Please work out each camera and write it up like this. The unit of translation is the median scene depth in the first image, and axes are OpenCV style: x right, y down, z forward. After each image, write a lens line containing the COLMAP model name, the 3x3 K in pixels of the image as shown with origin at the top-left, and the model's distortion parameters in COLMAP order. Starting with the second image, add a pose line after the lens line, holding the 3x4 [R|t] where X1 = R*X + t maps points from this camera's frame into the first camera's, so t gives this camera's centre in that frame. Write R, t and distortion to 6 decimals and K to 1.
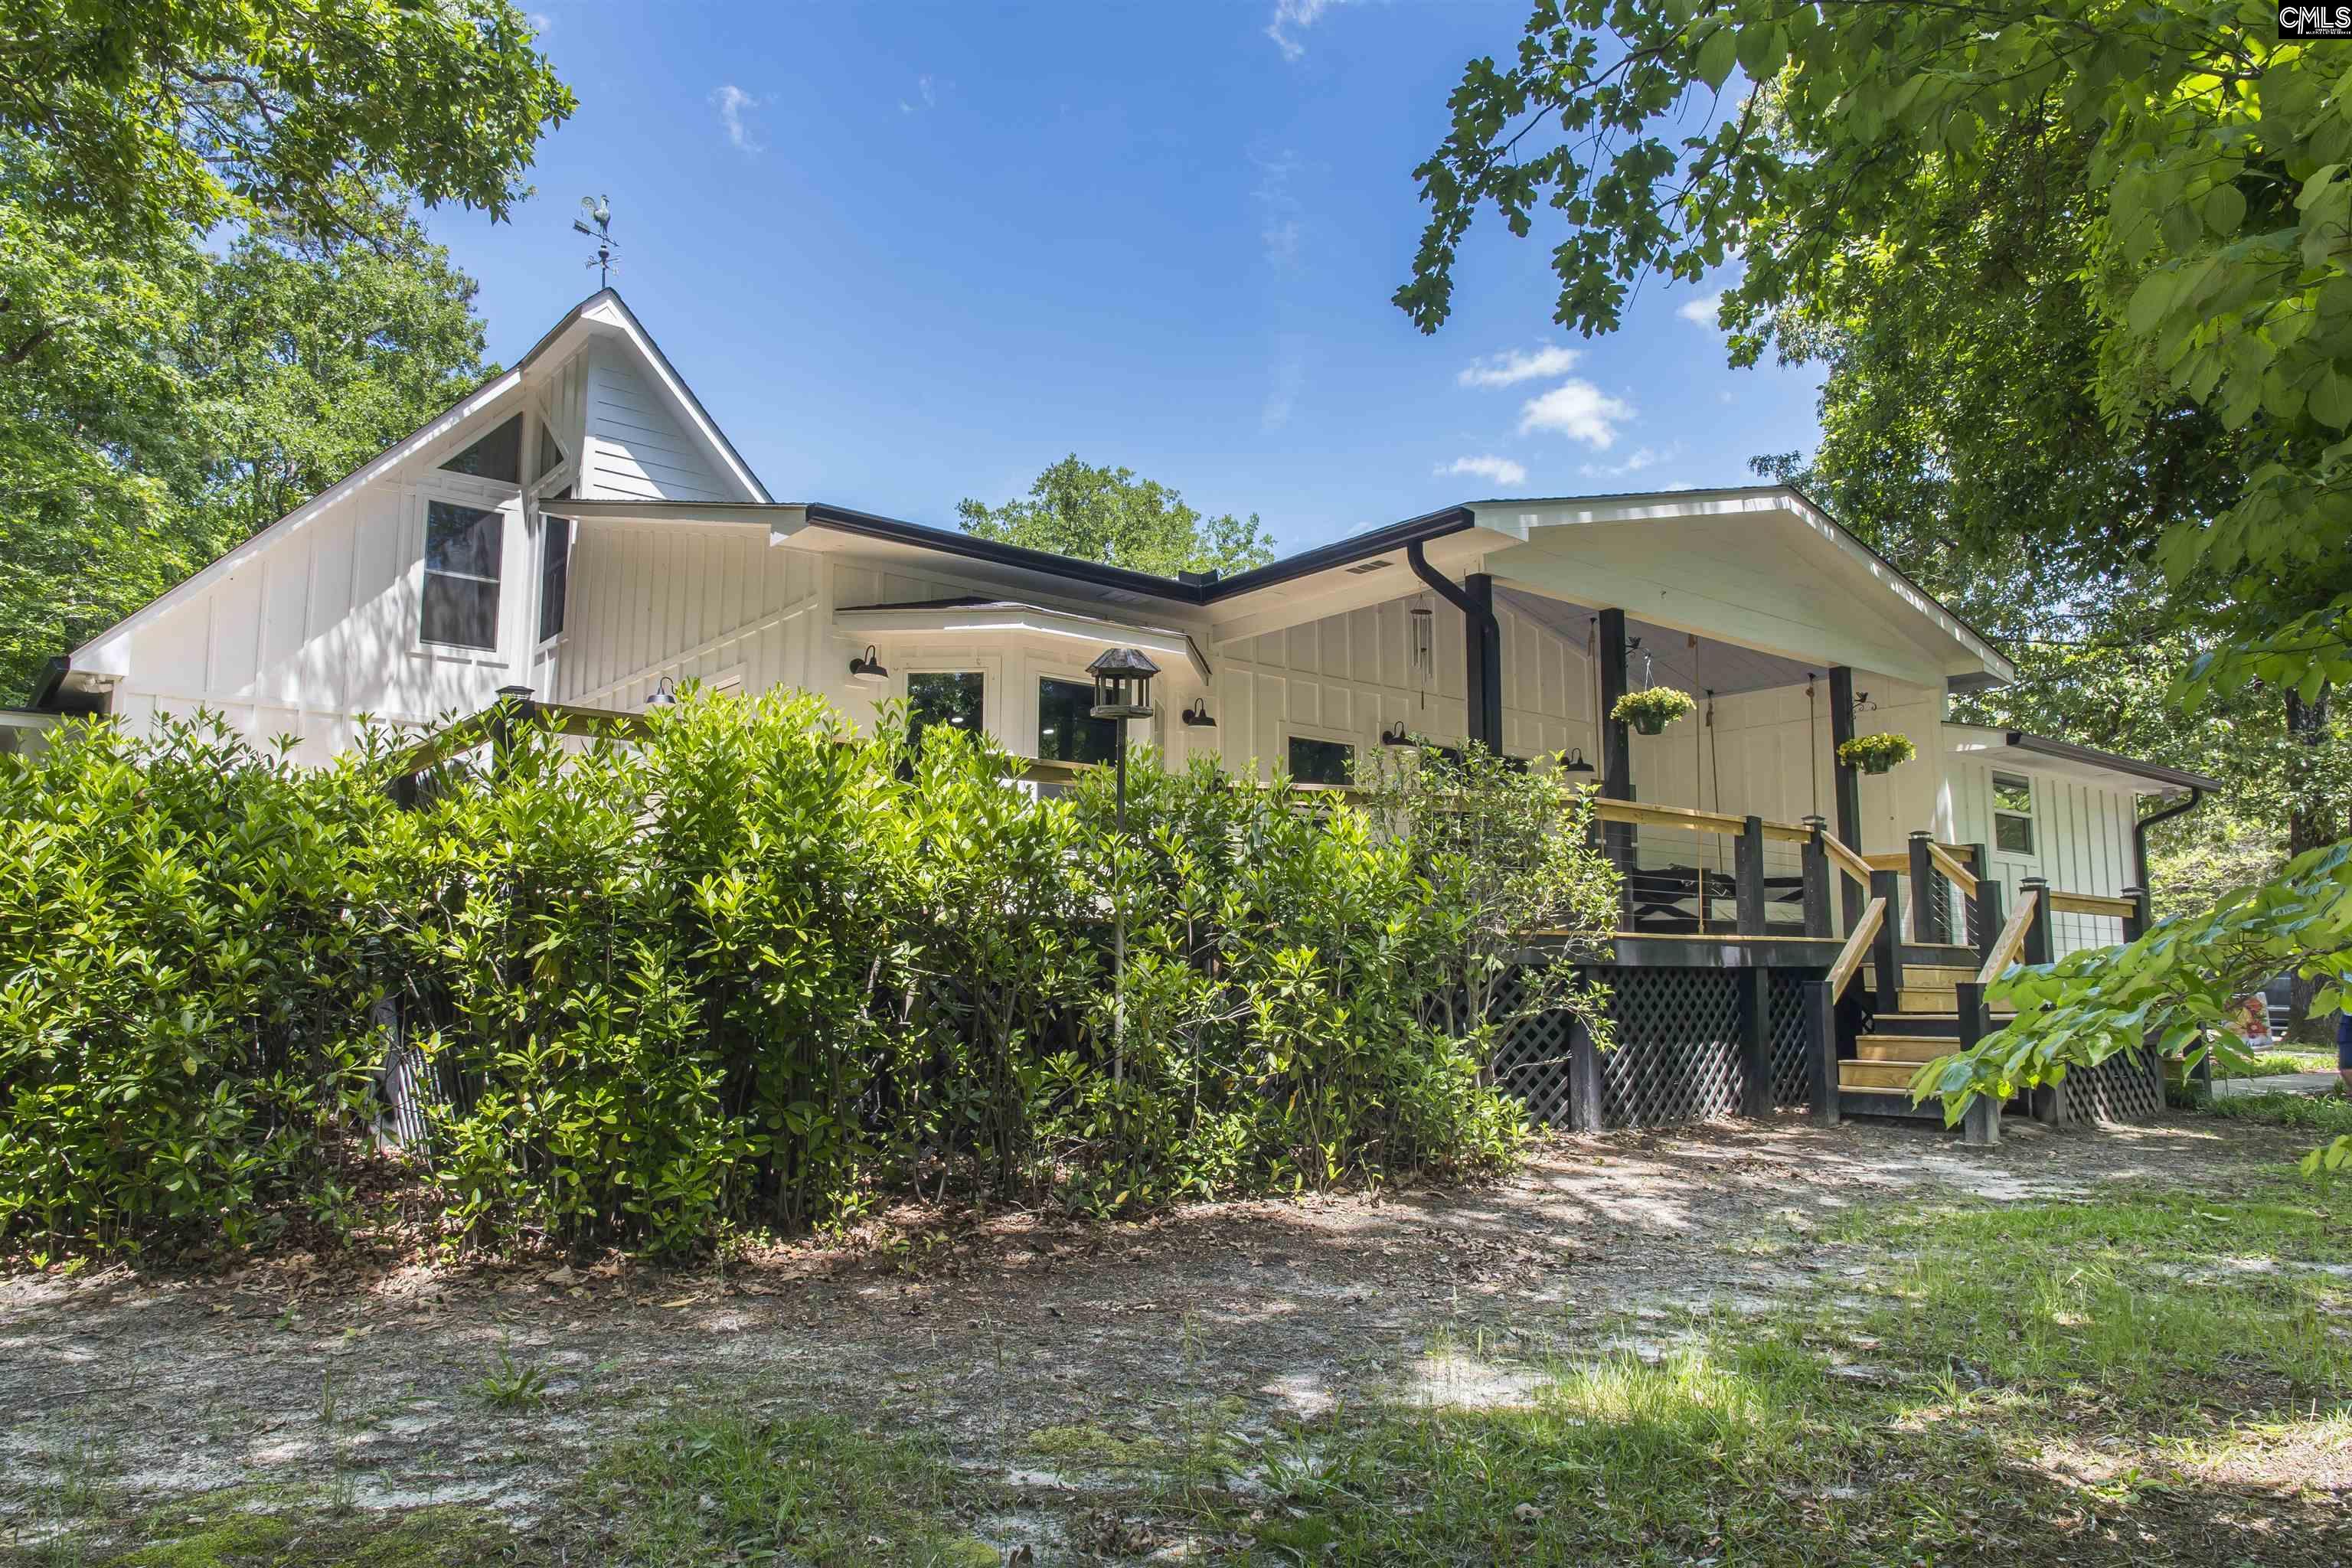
lens RADIAL K [[1605.4, 0, 1162.4], [0, 1605.4, 788.4], [0, 0, 1]] dist [0.029369, -0.023137]
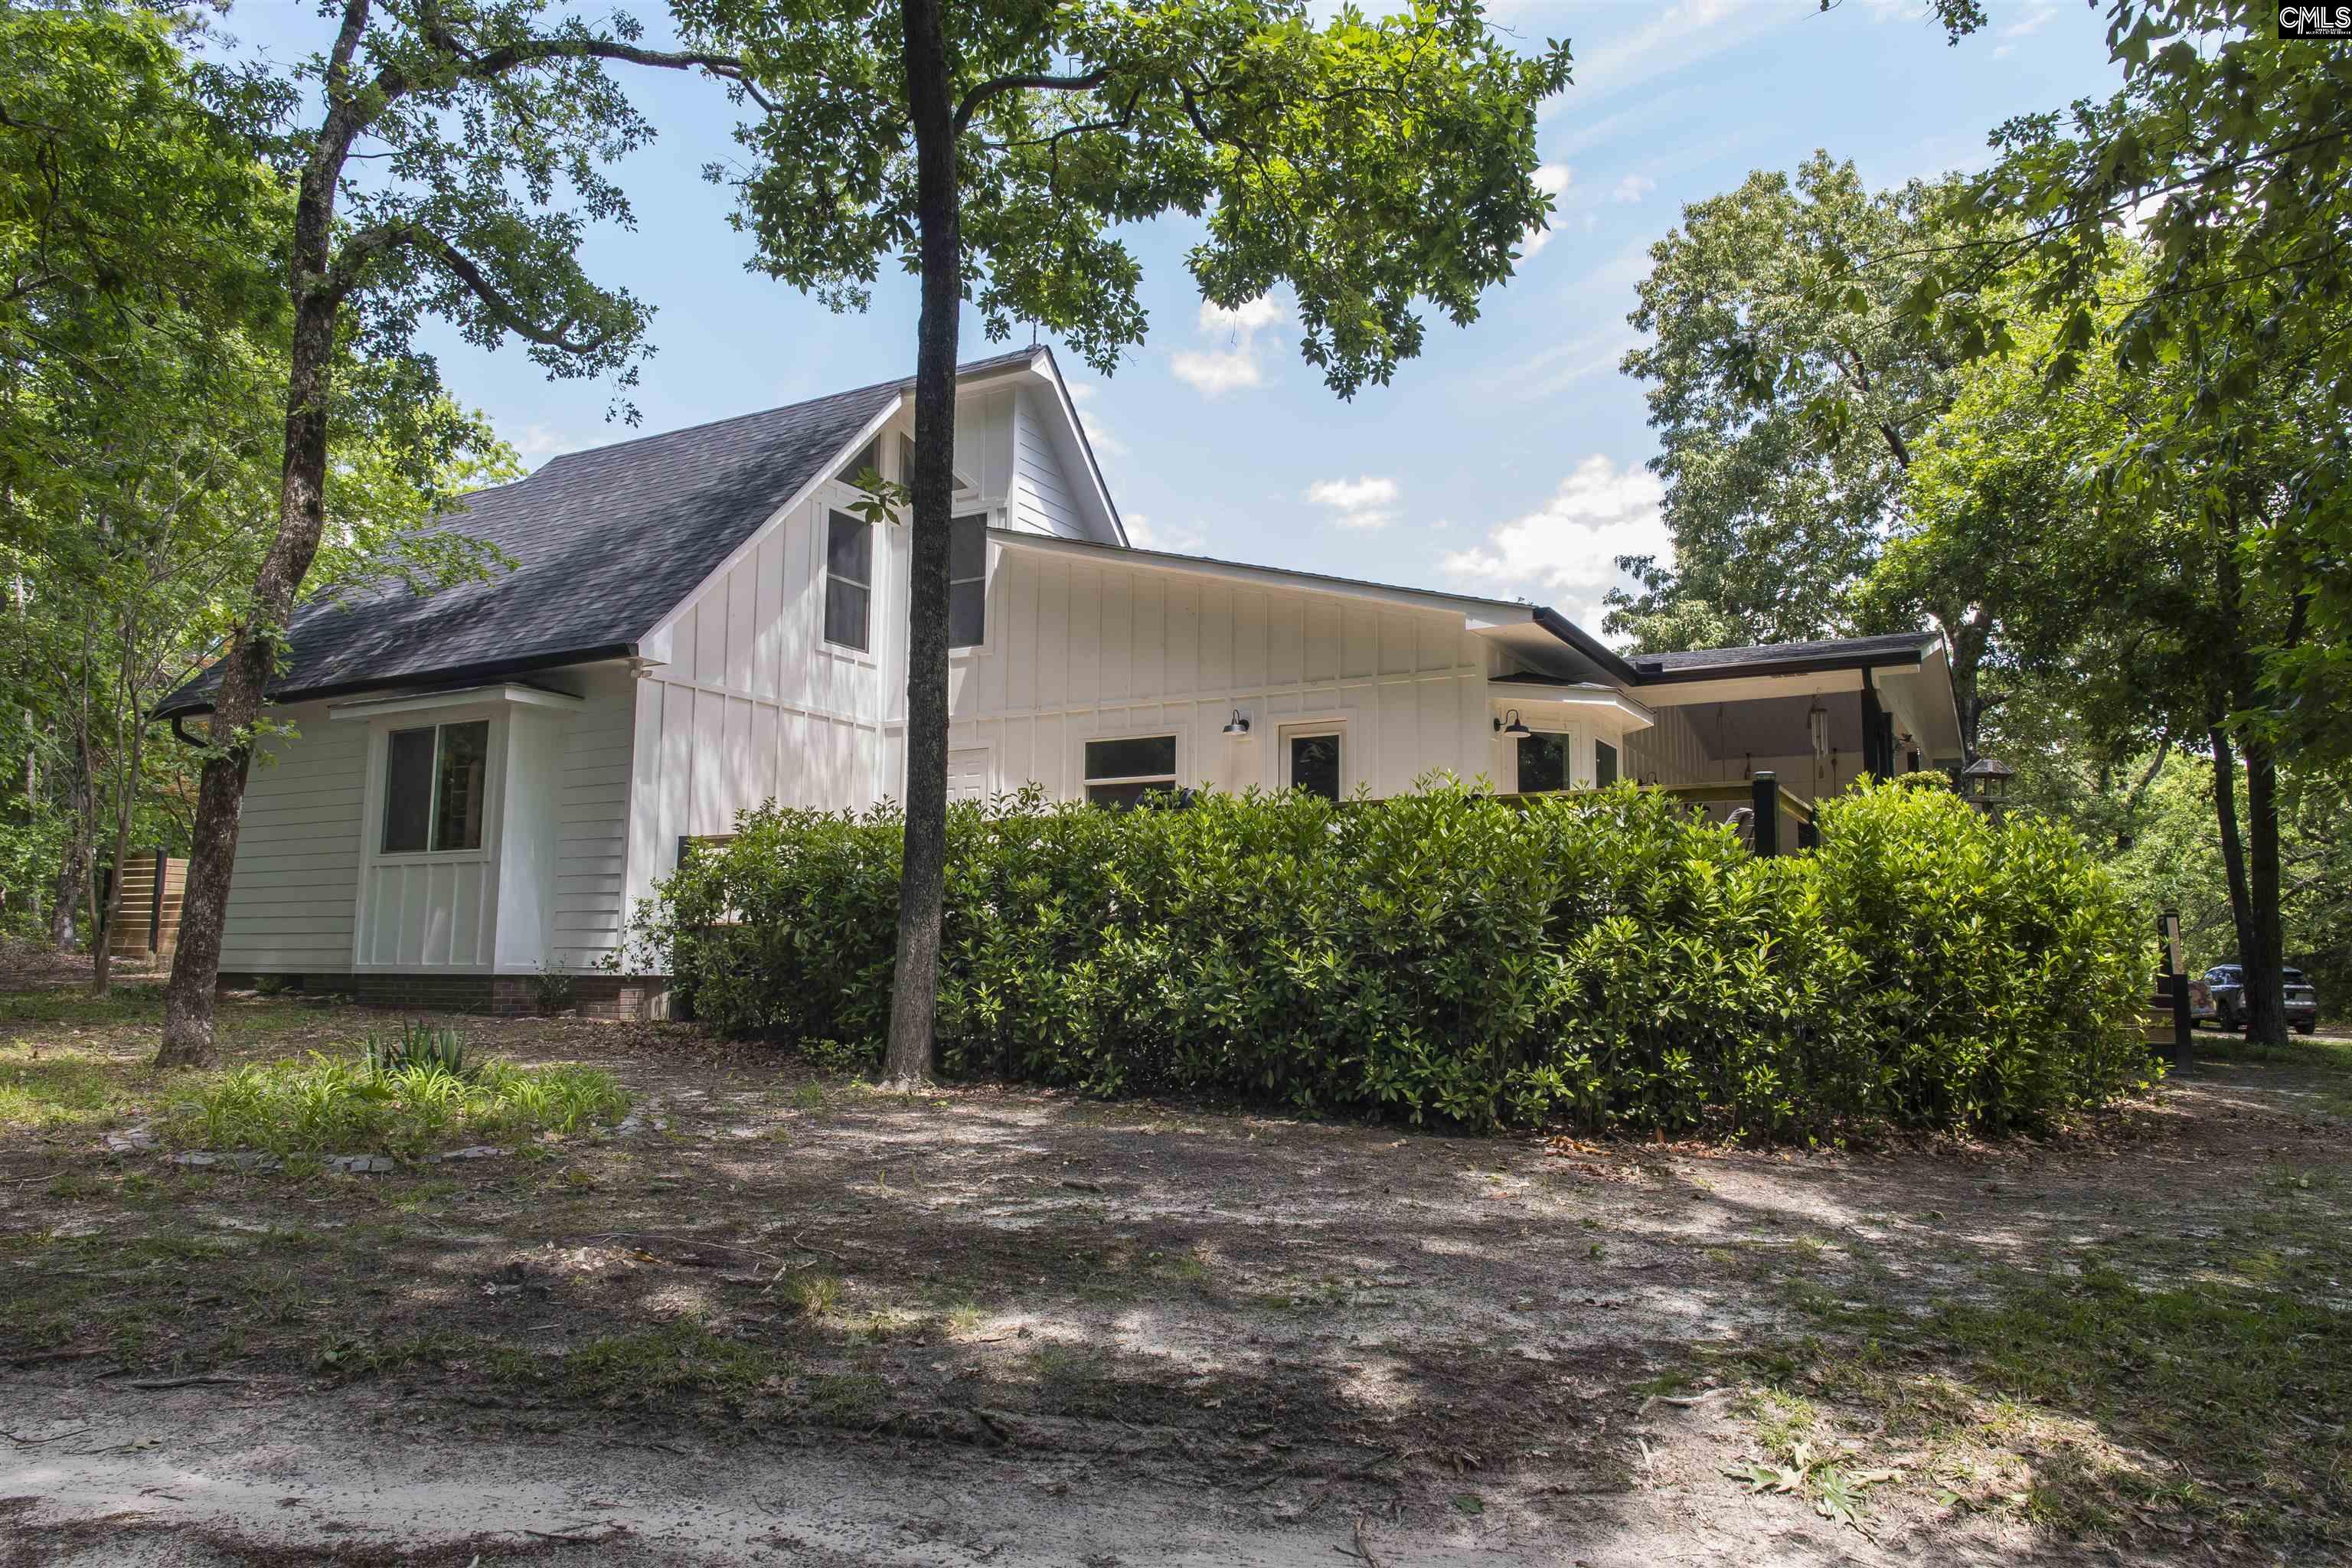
lens RADIAL K [[1605.4, 0, 1162.4], [0, 1605.4, 788.4], [0, 0, 1]] dist [0.029369, -0.023137]
pose [[0.938817, 0.056858, 0.339691, -0.601977], [-0.060204, 0.998186, -0.000690, -0.005772], [-0.339114, -0.019803, 0.940537, -0.080895]]
